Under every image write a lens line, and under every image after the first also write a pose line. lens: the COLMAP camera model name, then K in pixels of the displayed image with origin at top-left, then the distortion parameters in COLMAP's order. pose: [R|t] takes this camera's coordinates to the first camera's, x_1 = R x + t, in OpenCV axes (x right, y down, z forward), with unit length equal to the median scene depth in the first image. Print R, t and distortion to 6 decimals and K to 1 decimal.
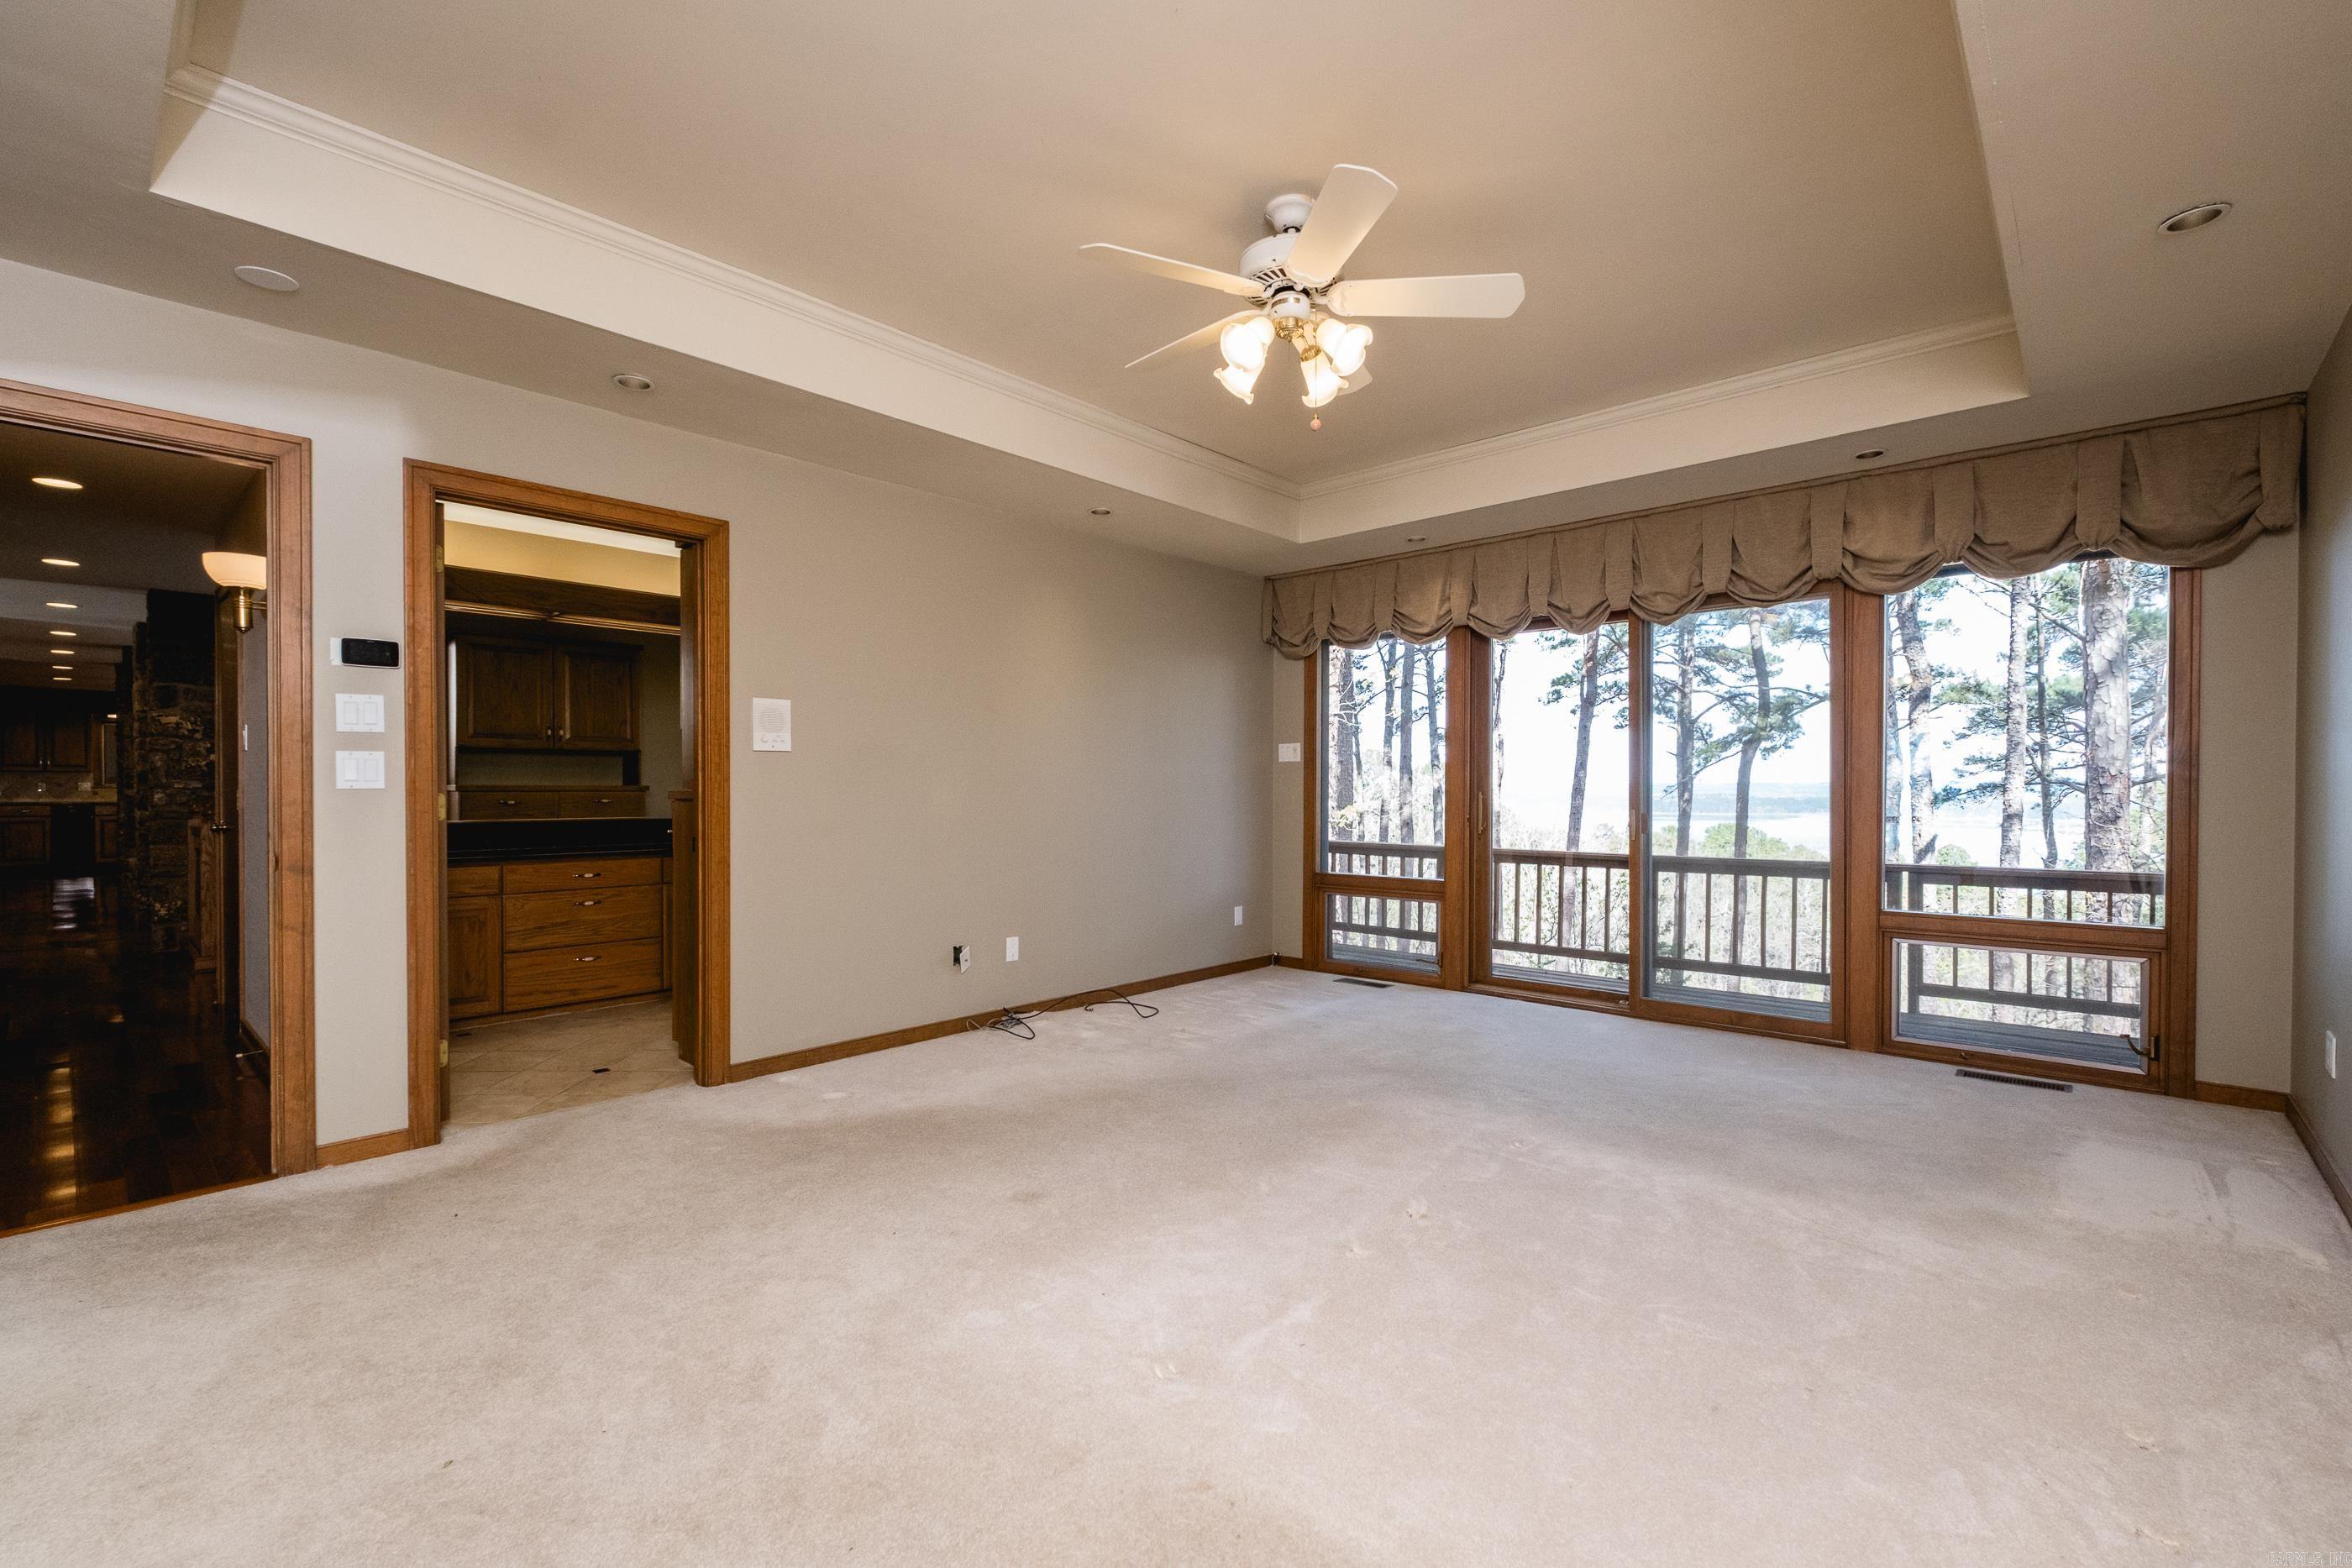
lens RADIAL K [[1018.5, 0, 1187.5], [0, 1018.5, 795.3], [0, 0, 1]] dist [0.003019, -0.001543]
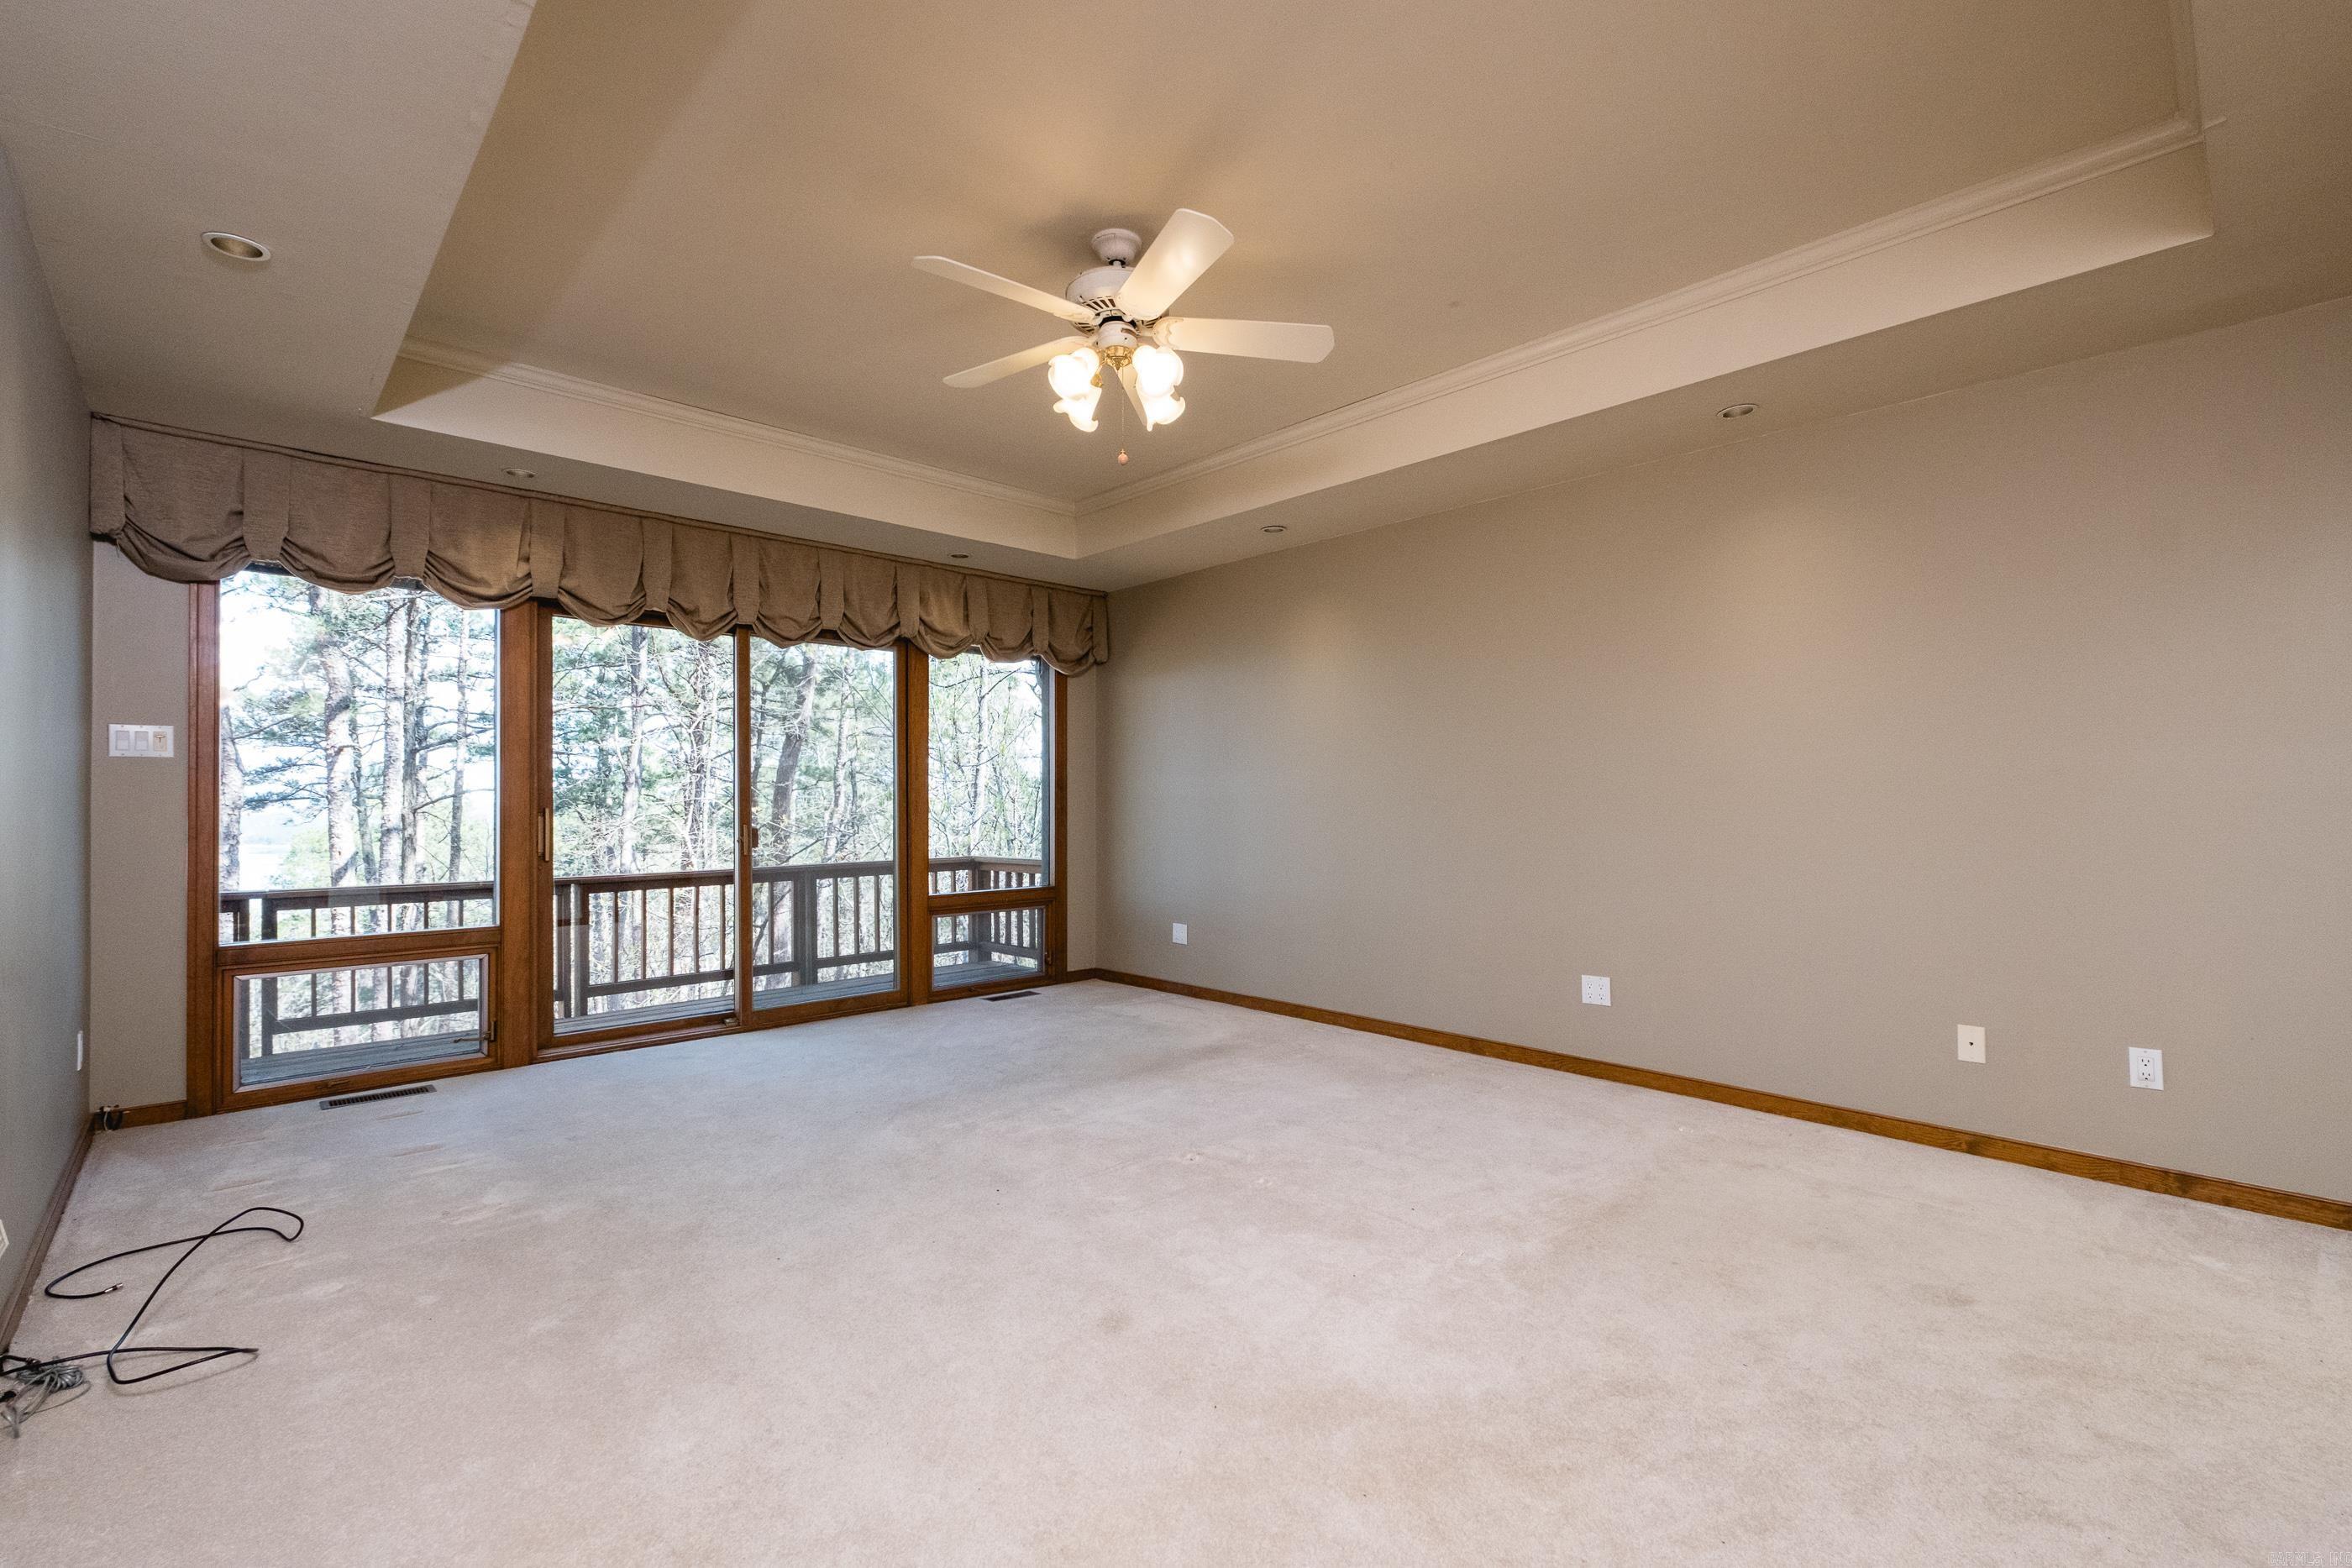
lens RADIAL K [[1018.5, 0, 1191.2], [0, 1018.5, 784.8], [0, 0, 1]] dist [0.003019, -0.001543]
pose [[0.069140, 0.017678, 0.997450, -0.472726], [0.010123, 0.999779, -0.018421, -0.001388], [-0.997556, 0.011371, 0.068946, 0.435140]]
